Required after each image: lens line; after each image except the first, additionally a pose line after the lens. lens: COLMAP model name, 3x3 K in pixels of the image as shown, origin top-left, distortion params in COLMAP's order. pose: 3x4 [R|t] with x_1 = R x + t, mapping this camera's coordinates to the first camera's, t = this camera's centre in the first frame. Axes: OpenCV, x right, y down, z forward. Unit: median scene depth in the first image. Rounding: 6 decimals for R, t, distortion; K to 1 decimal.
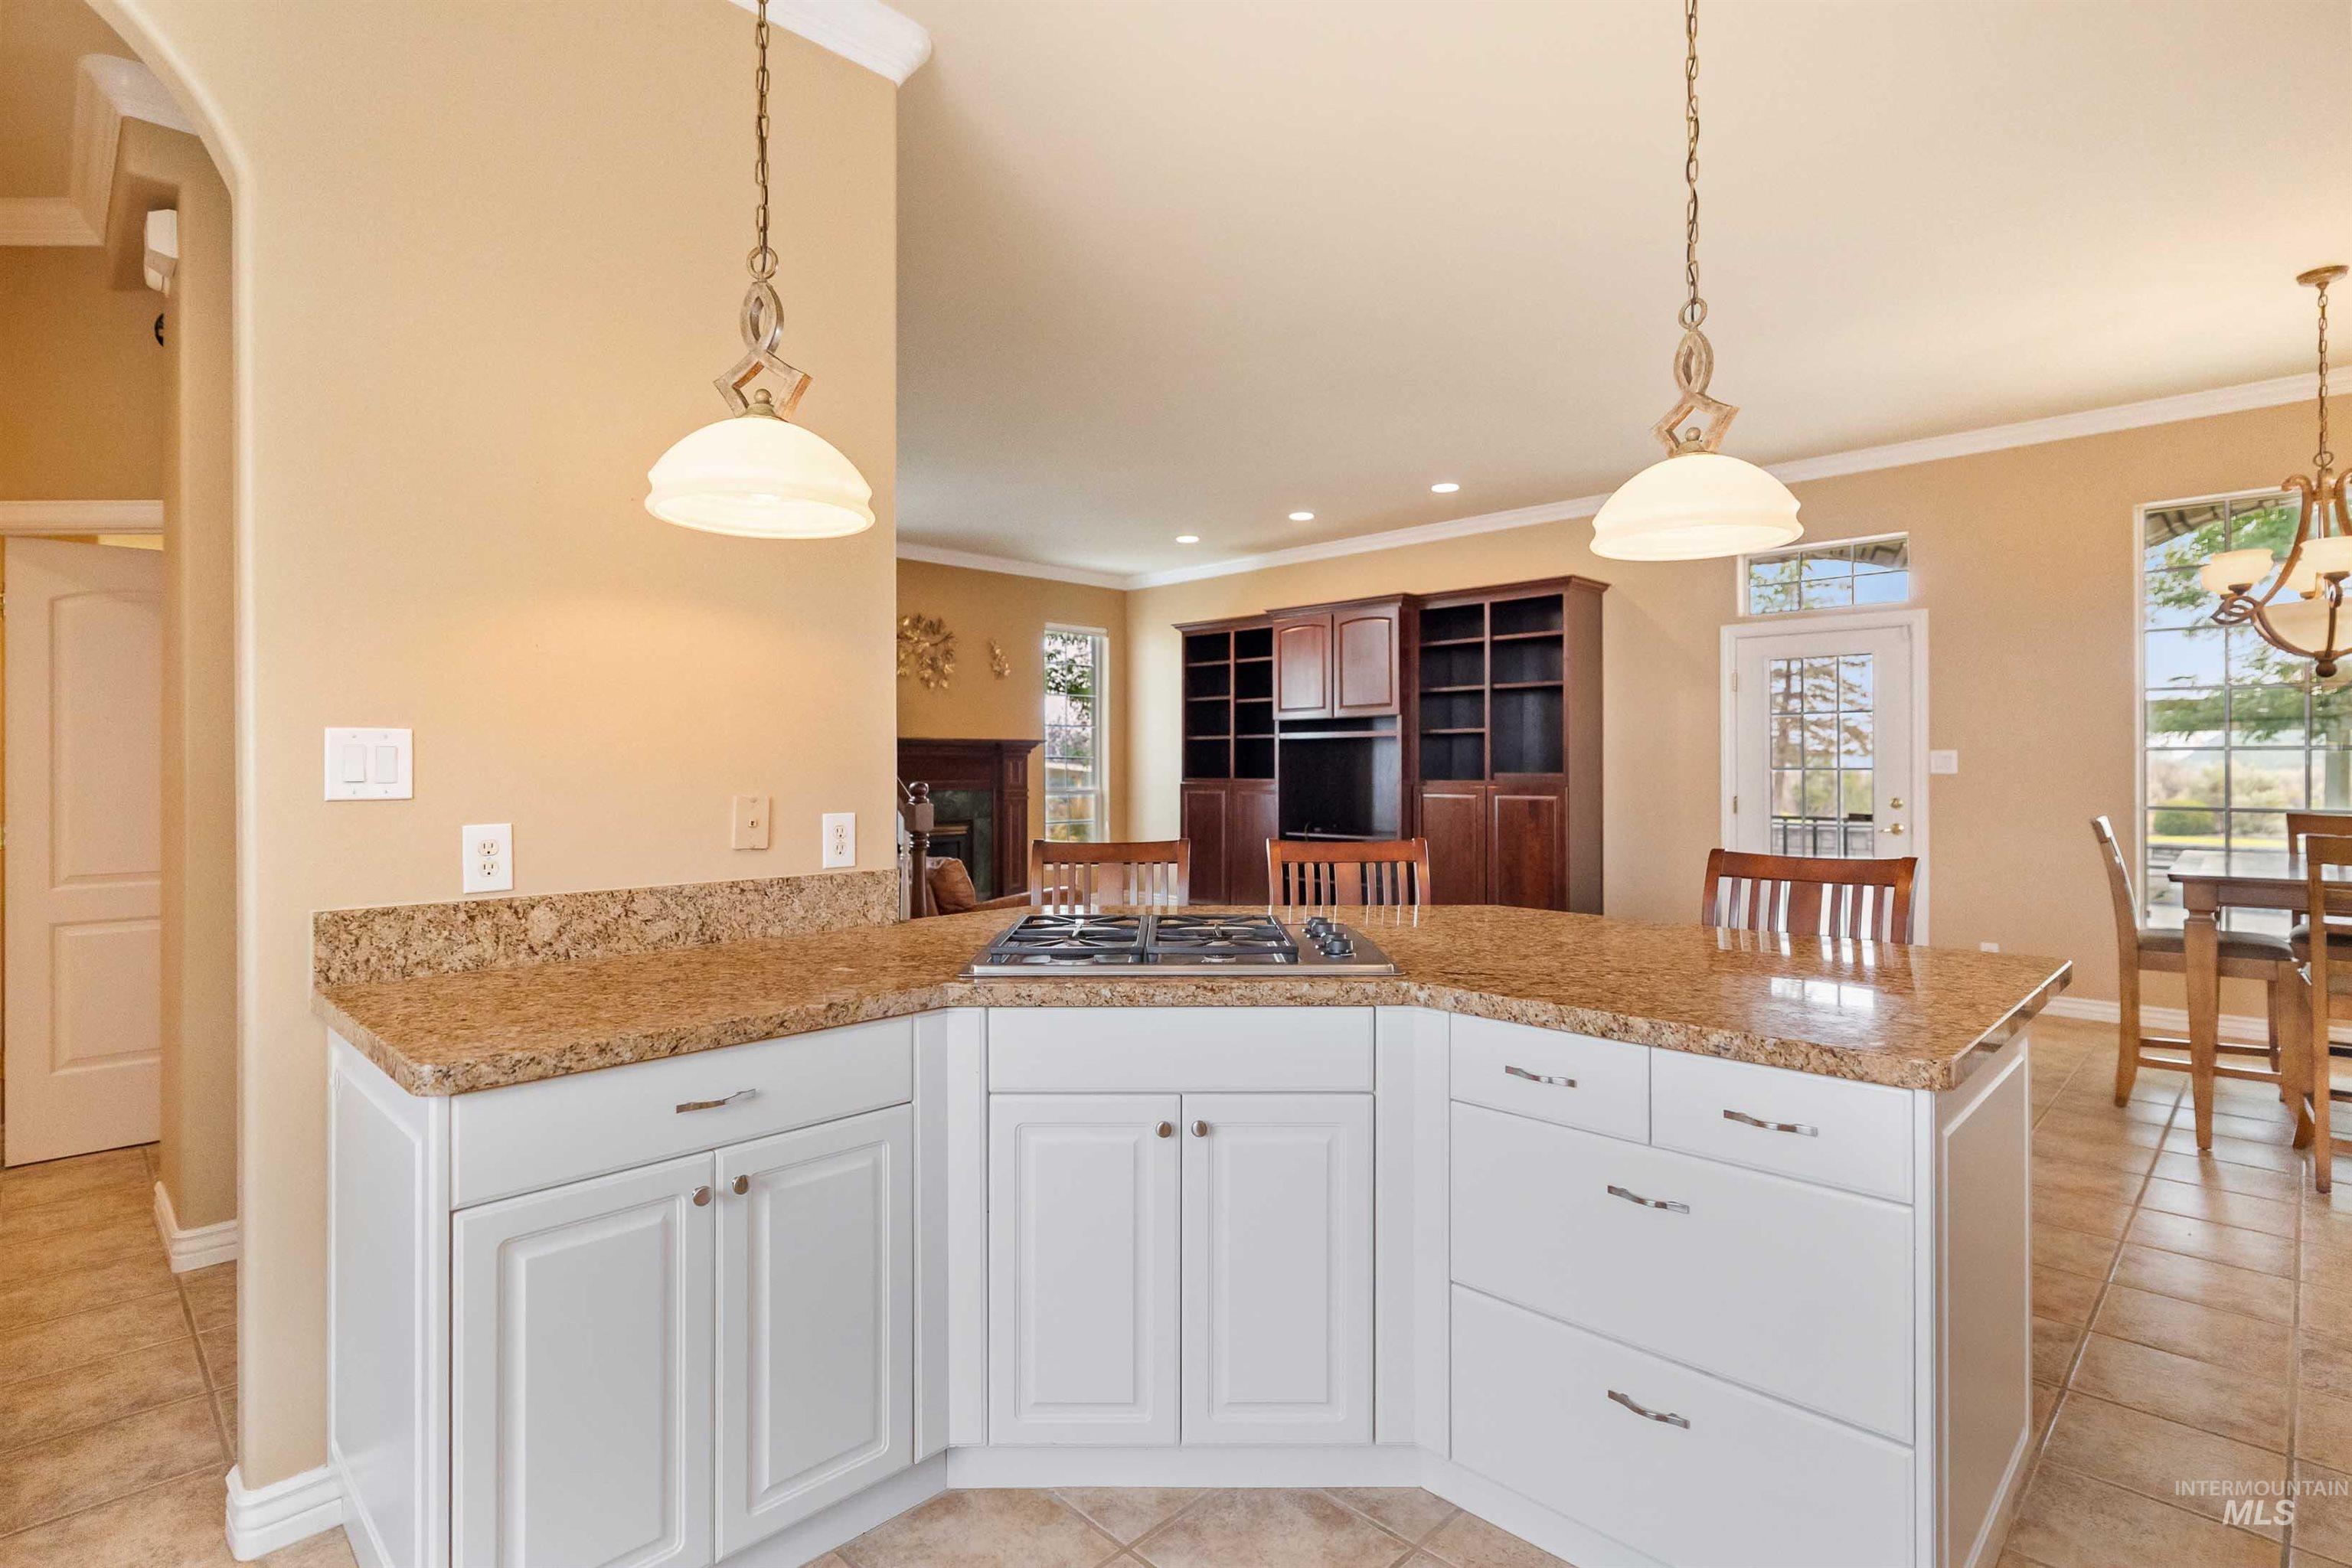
lens RADIAL K [[1126.0, 0, 1185.2], [0, 1126.0, 769.5], [0, 0, 1]] dist [-0.003156, 0.000376]
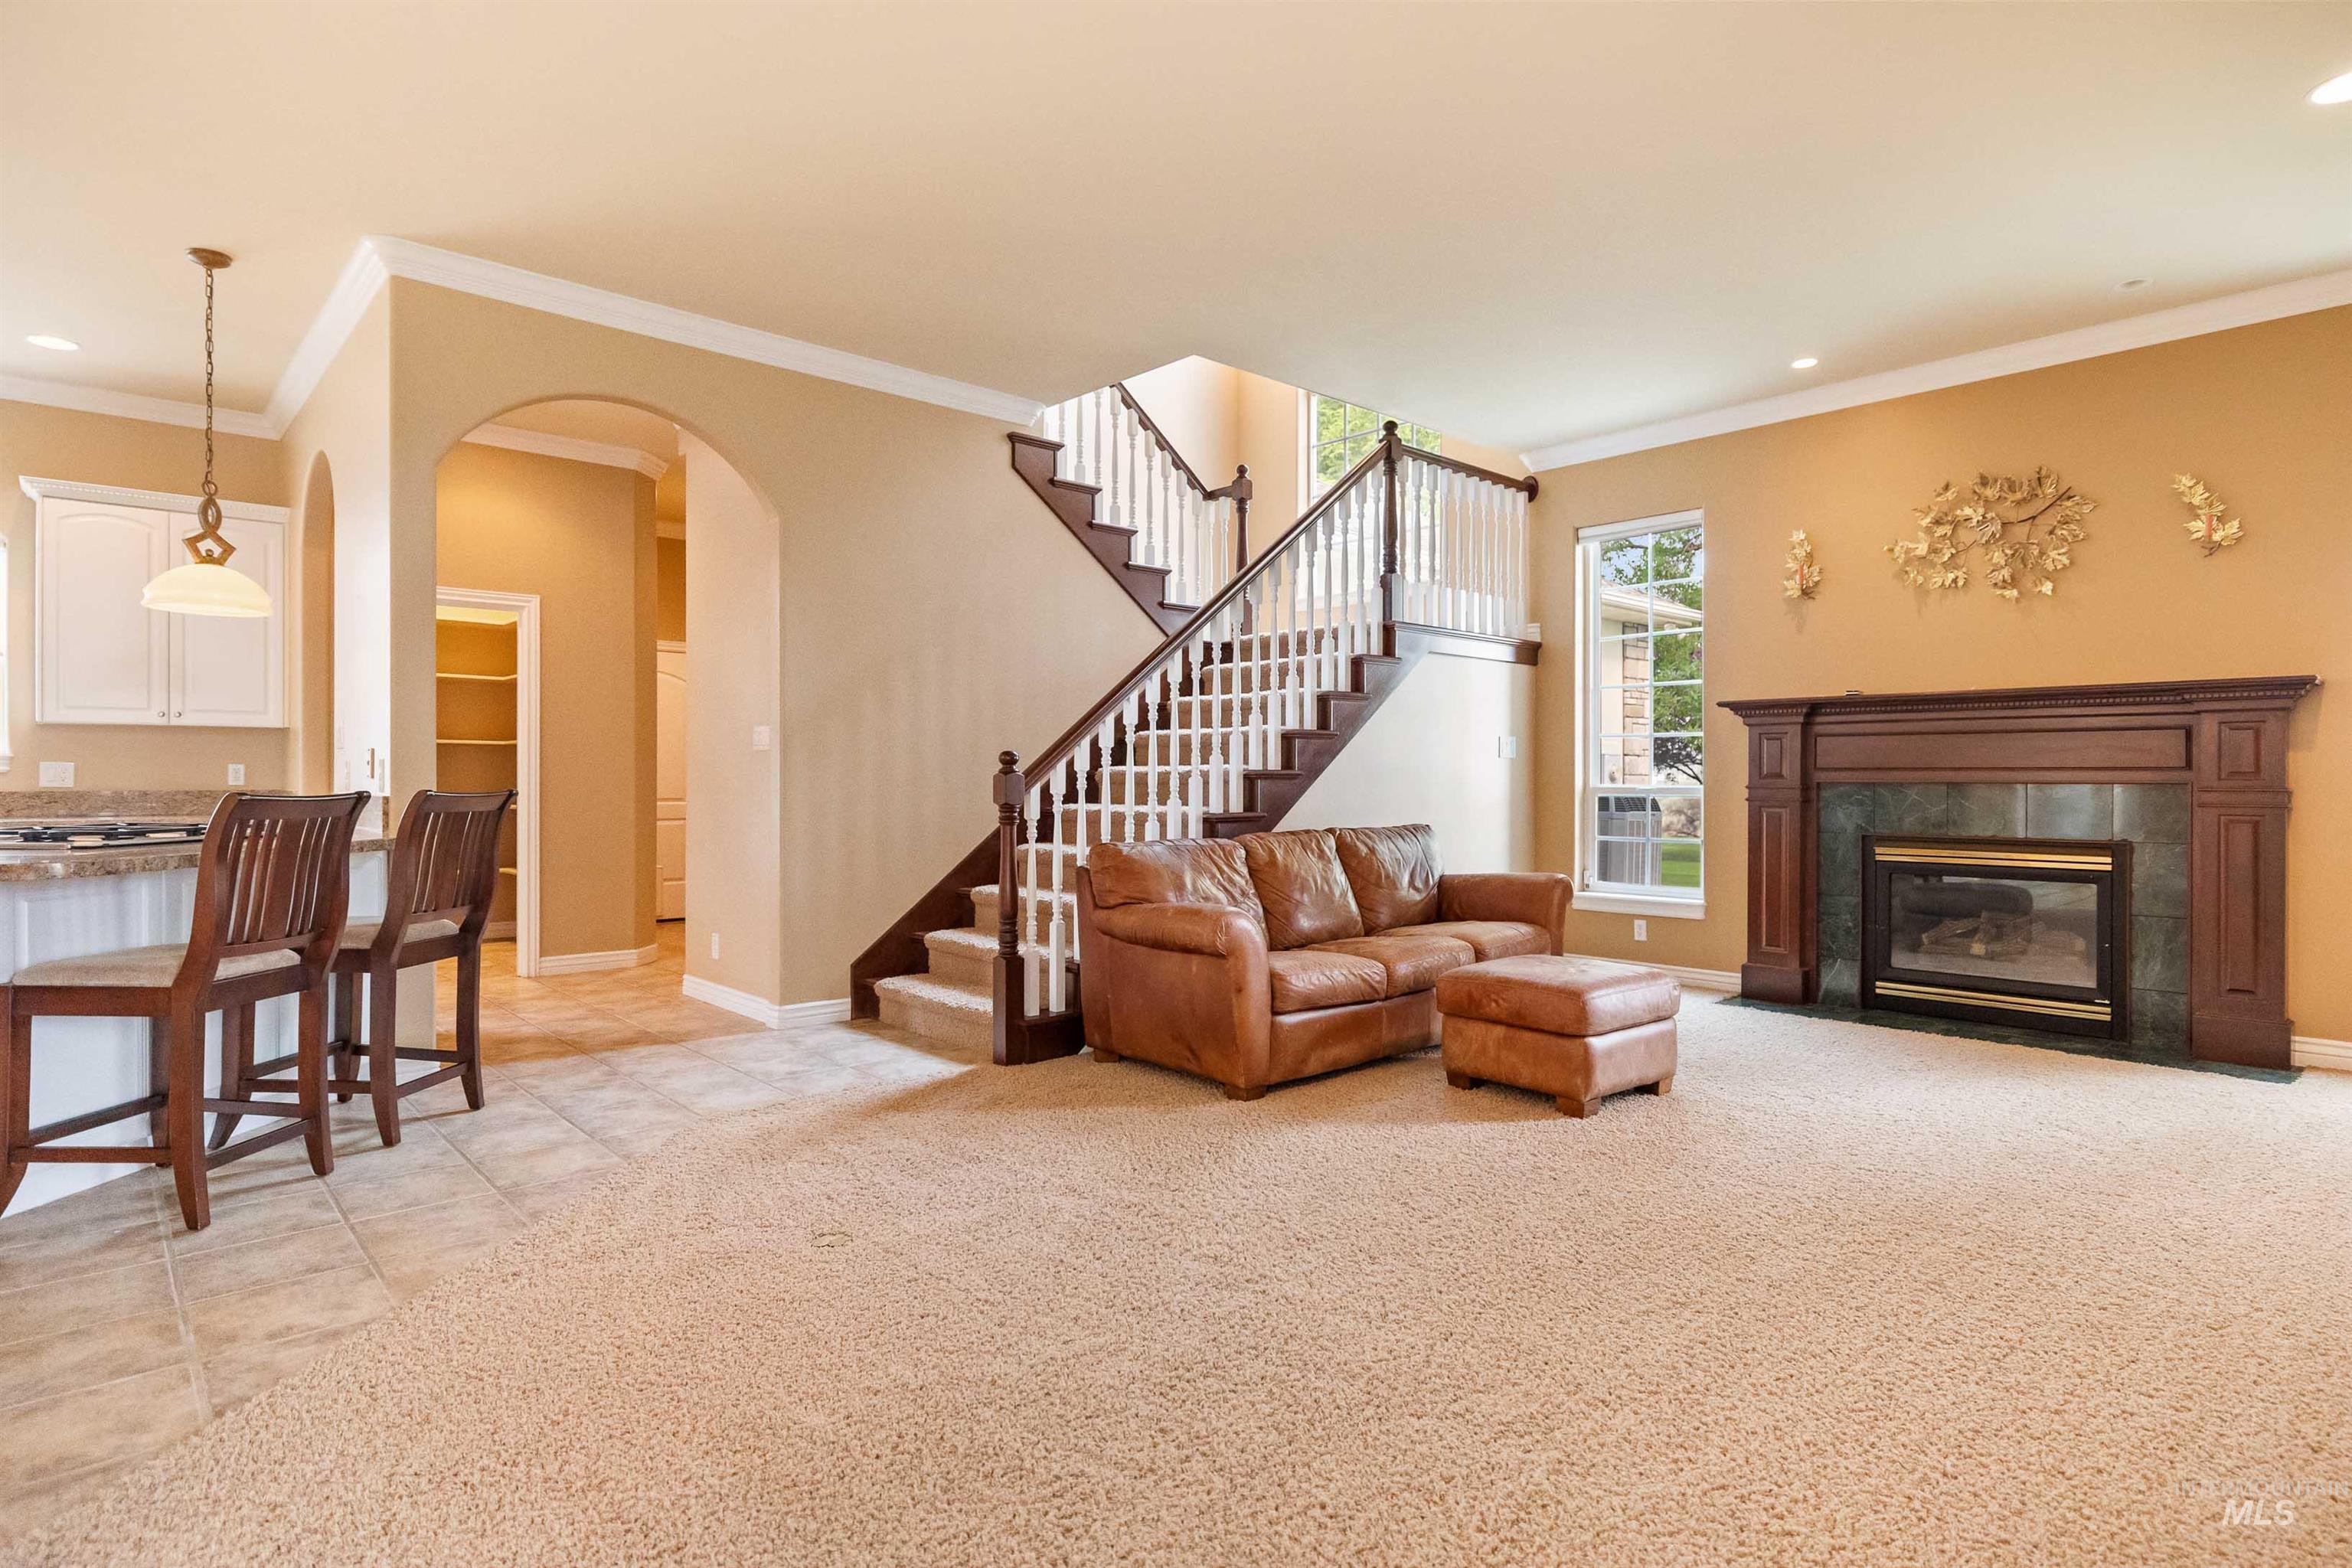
lens RADIAL K [[1200.3, 0, 1196.3], [0, 1200.3, 779.0], [0, 0, 1]] dist [0.000370, 0.000805]
pose [[-0.037380, 0.002018, -0.999299, 0.381927], [-0.006399, 0.999977, 0.002259, 0.017275], [0.999281, 0.006479, -0.037366, 0.626899]]
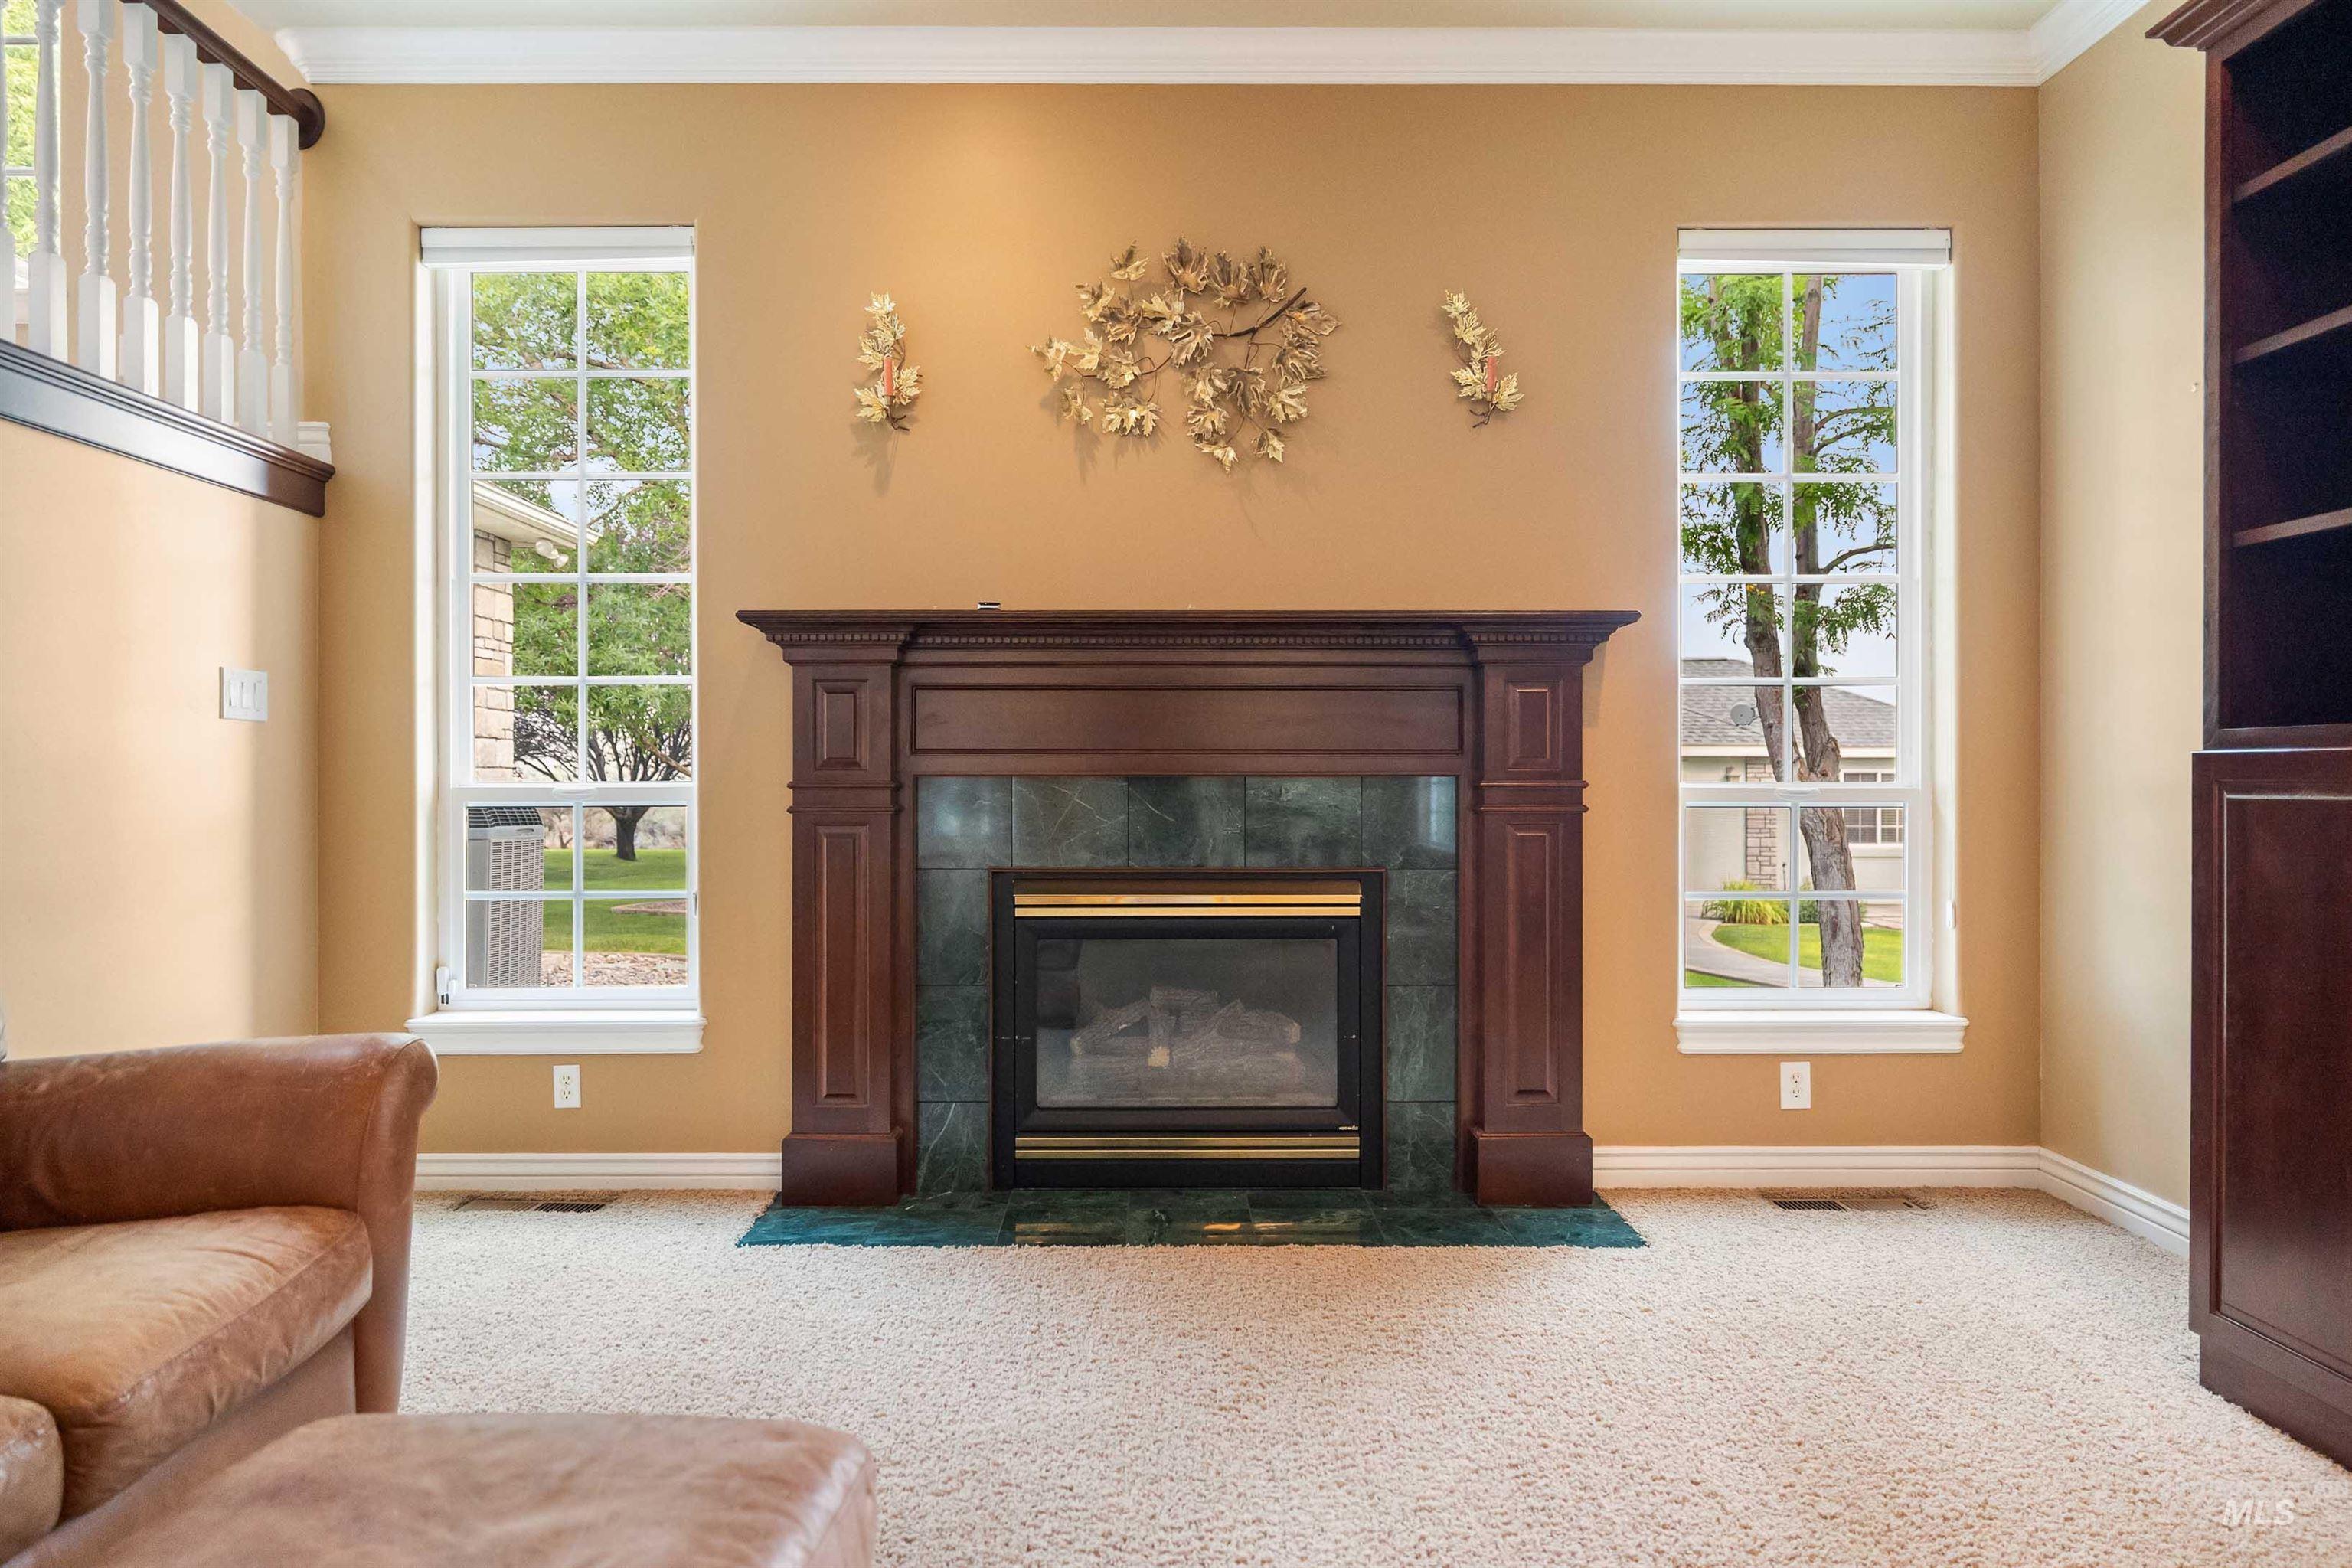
lens RADIAL K [[1404.2, 0, 1164.9], [0, 1404.2, 783.2], [0, 0, 1]] dist [-0.002192, -0.000699]
pose [[0.704259, 0.003113, -0.709937, 0.051177], [-0.004219, 0.999991, 0.000200, 0.020263], [0.709931, 0.002855, 0.704266, 0.706643]]
